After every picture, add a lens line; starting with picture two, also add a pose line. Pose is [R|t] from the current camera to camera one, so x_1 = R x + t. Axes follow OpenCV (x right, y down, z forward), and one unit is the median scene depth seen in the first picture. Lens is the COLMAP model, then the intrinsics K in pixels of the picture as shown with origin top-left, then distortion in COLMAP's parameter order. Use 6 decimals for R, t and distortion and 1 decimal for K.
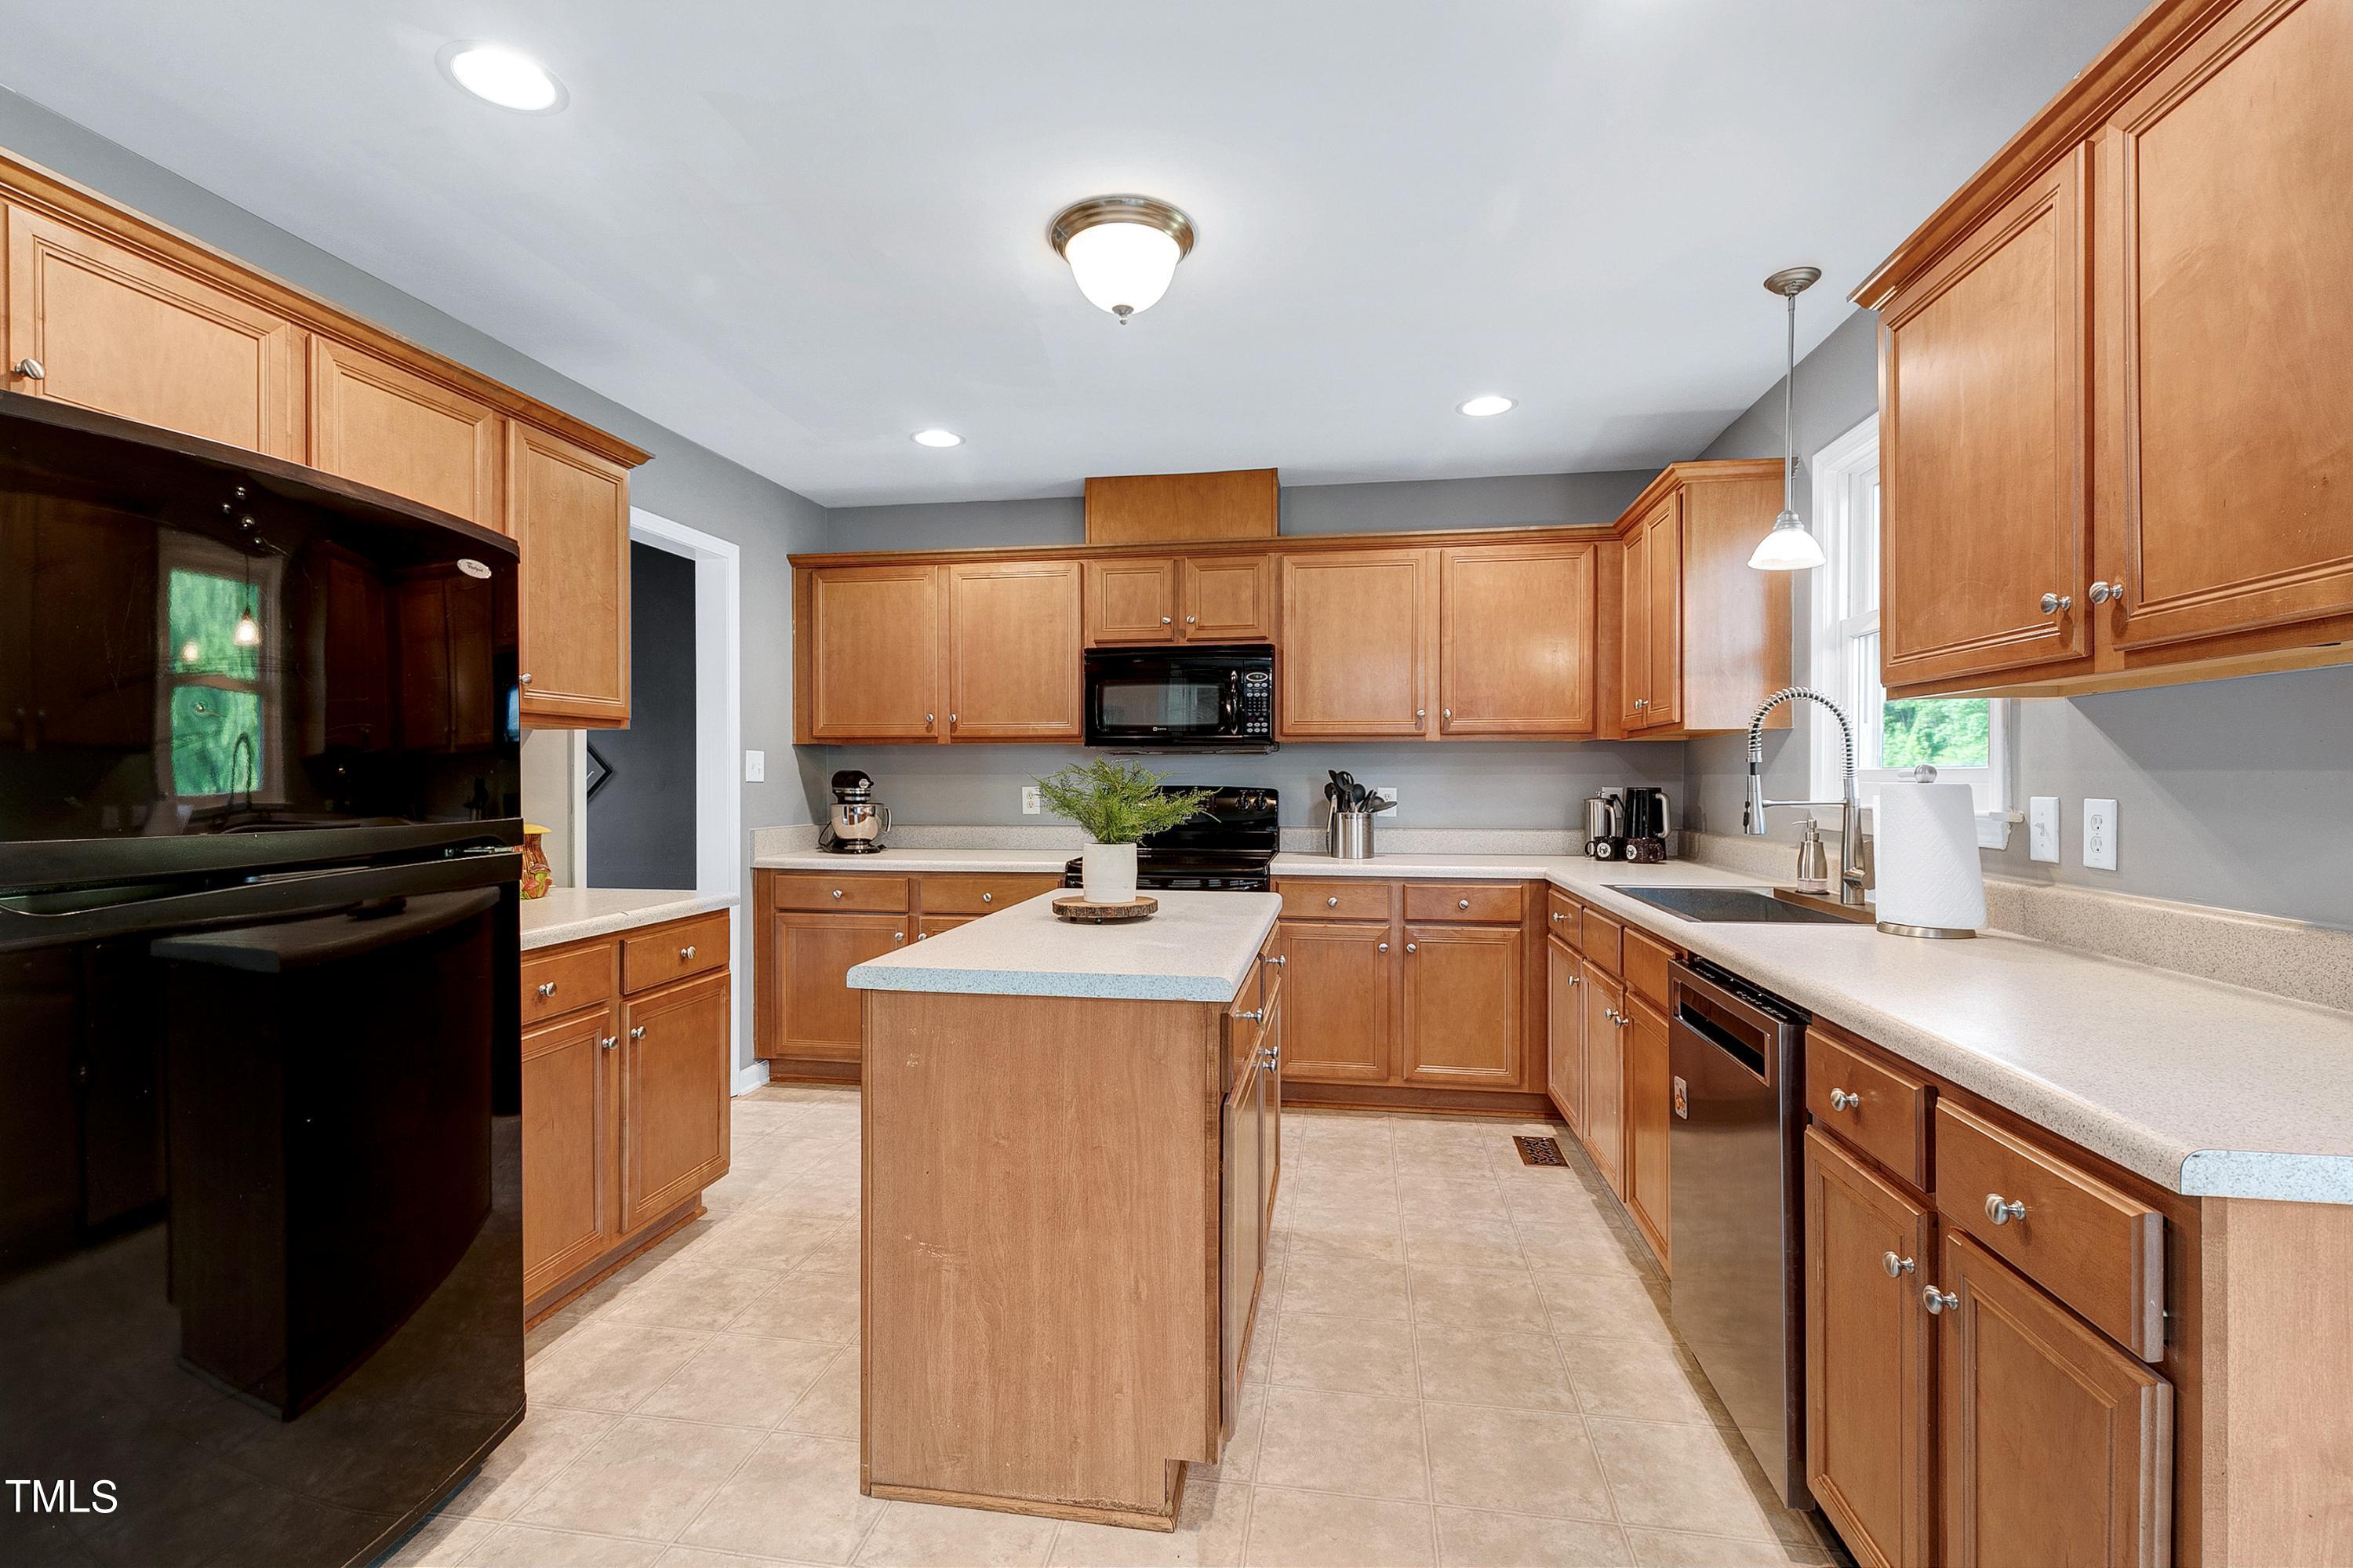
lens RADIAL K [[1075.3, 0, 1180.7], [0, 1075.3, 786.0], [0, 0, 1]] dist [0.006967, -0.000077]
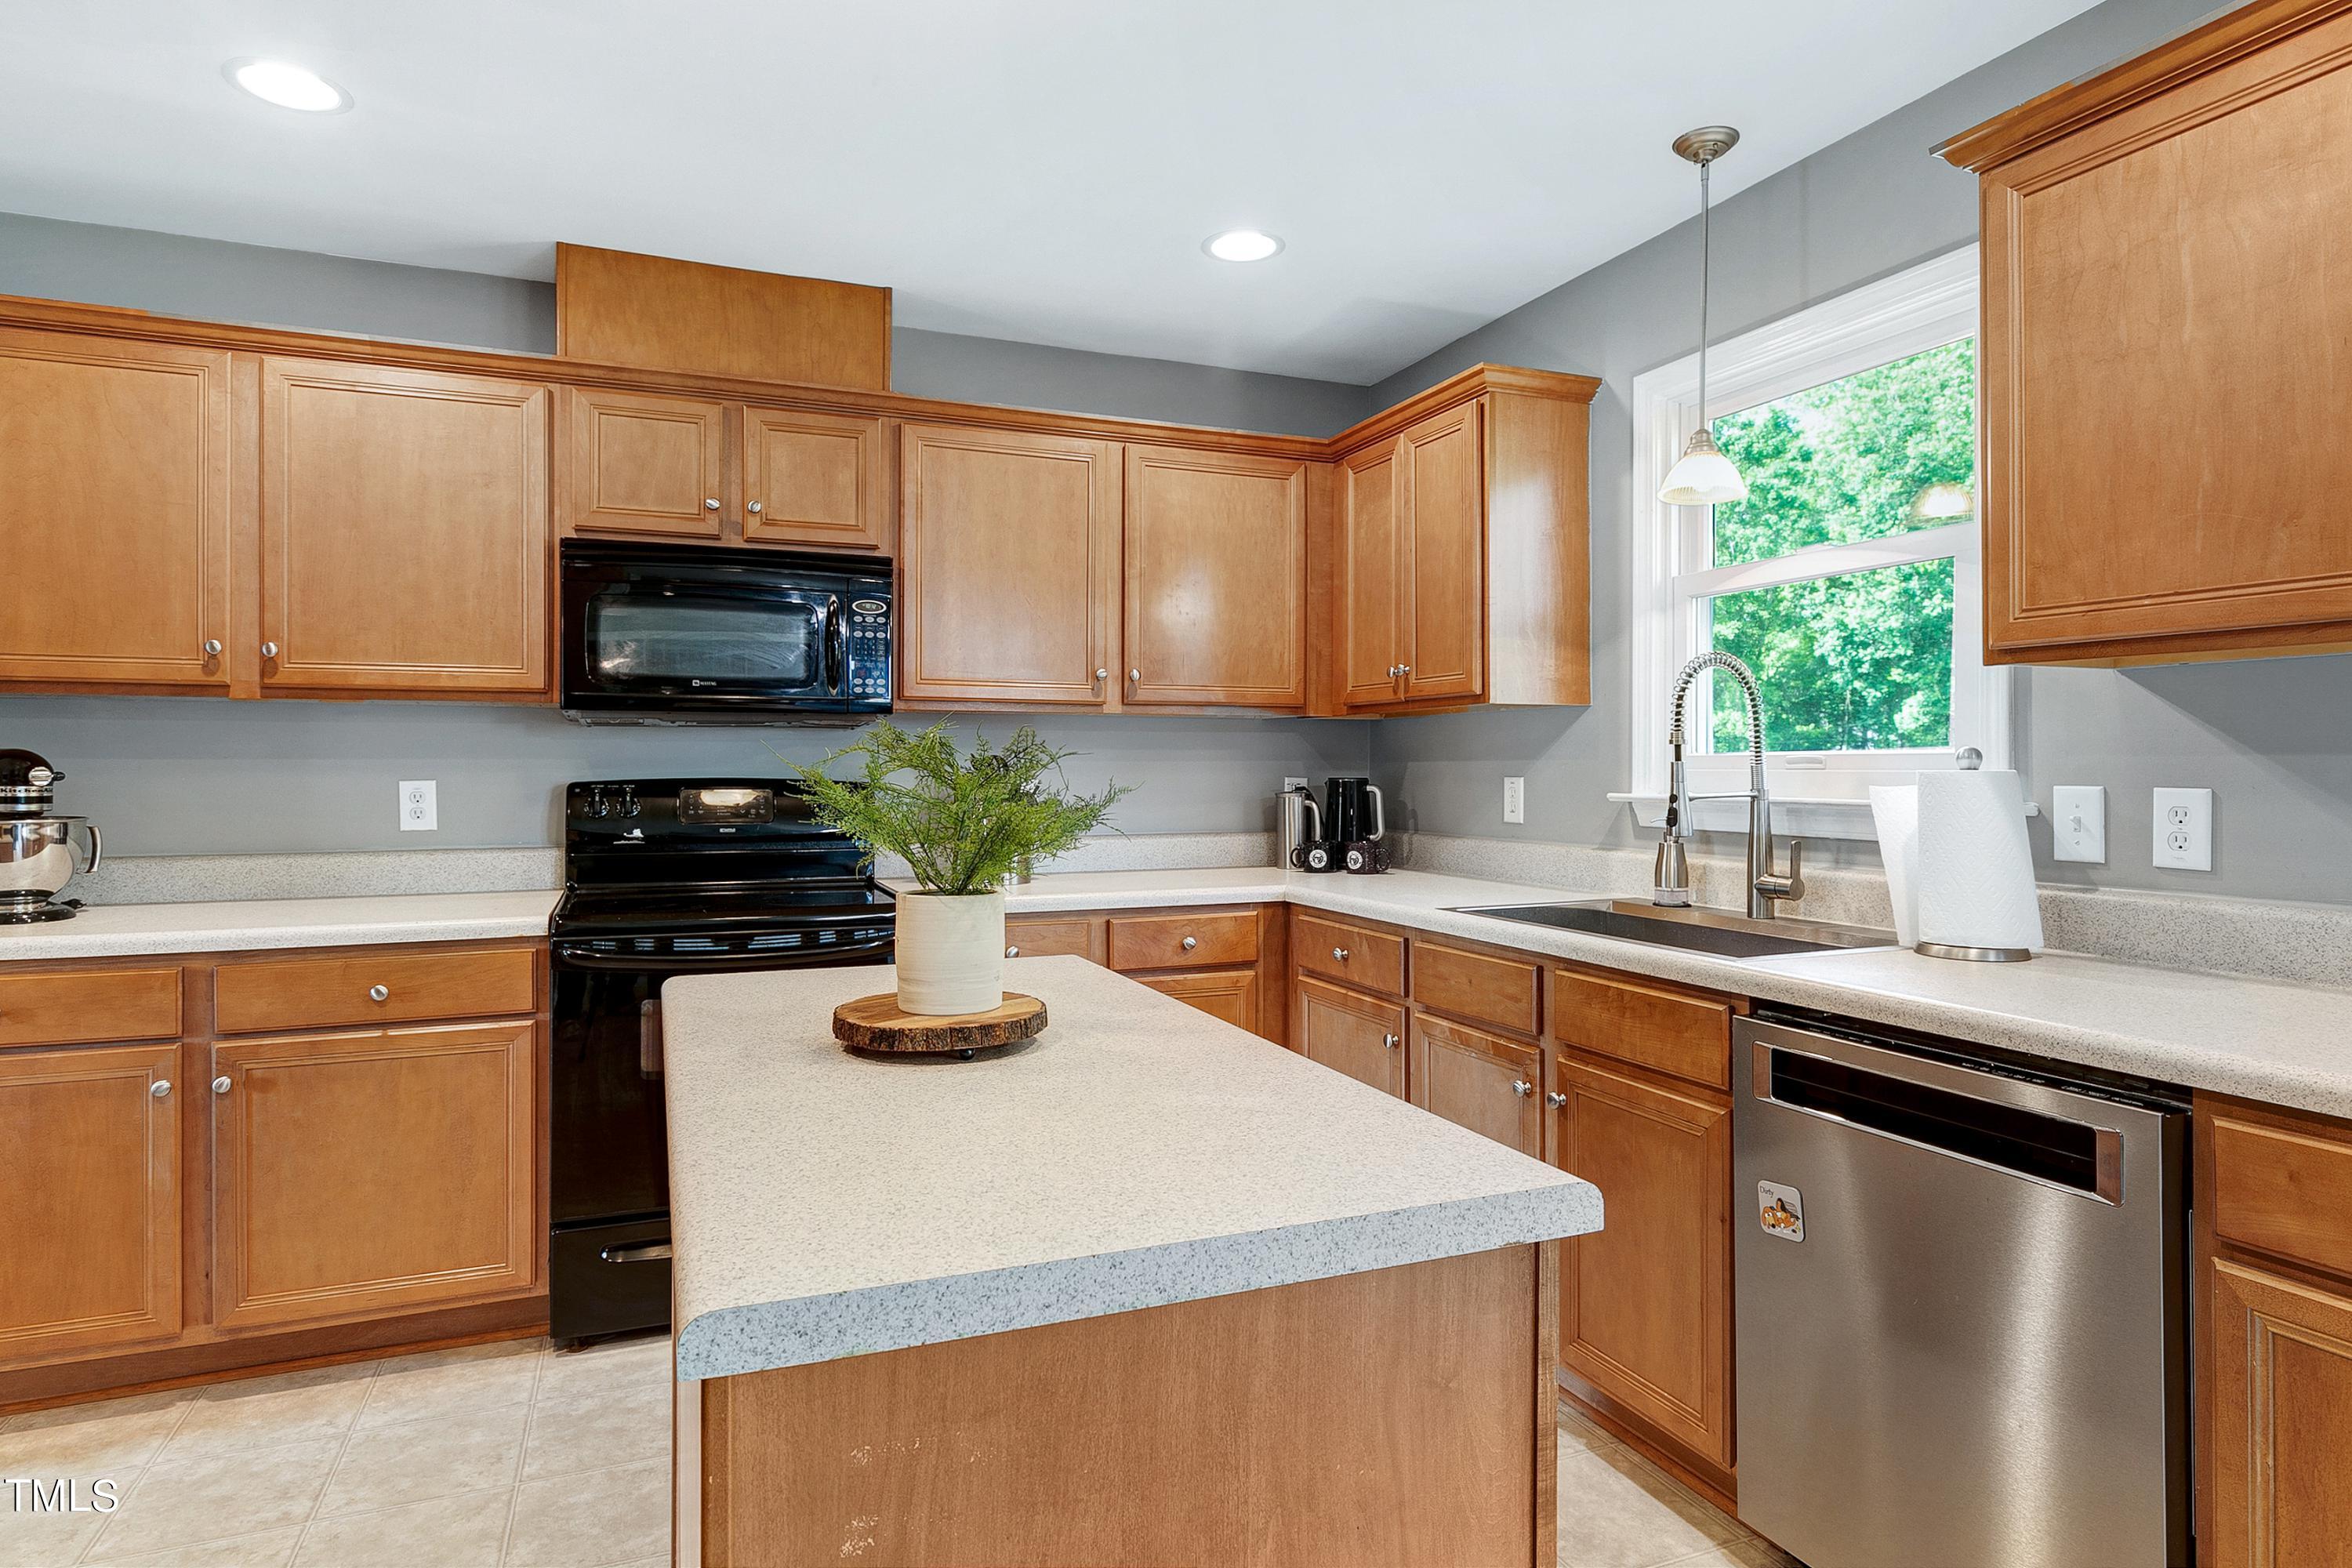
lens RADIAL K [[1283.2, 0, 1177.1], [0, 1283.2, 764.9], [0, 0, 1]] dist [0.001776, 0.000403]
pose [[0.851825, 0.001031, 0.523826, -0.172562], [0.004008, 0.999956, -0.008486, -0.000447], [-0.523812, 0.009328, 0.851783, 0.257419]]
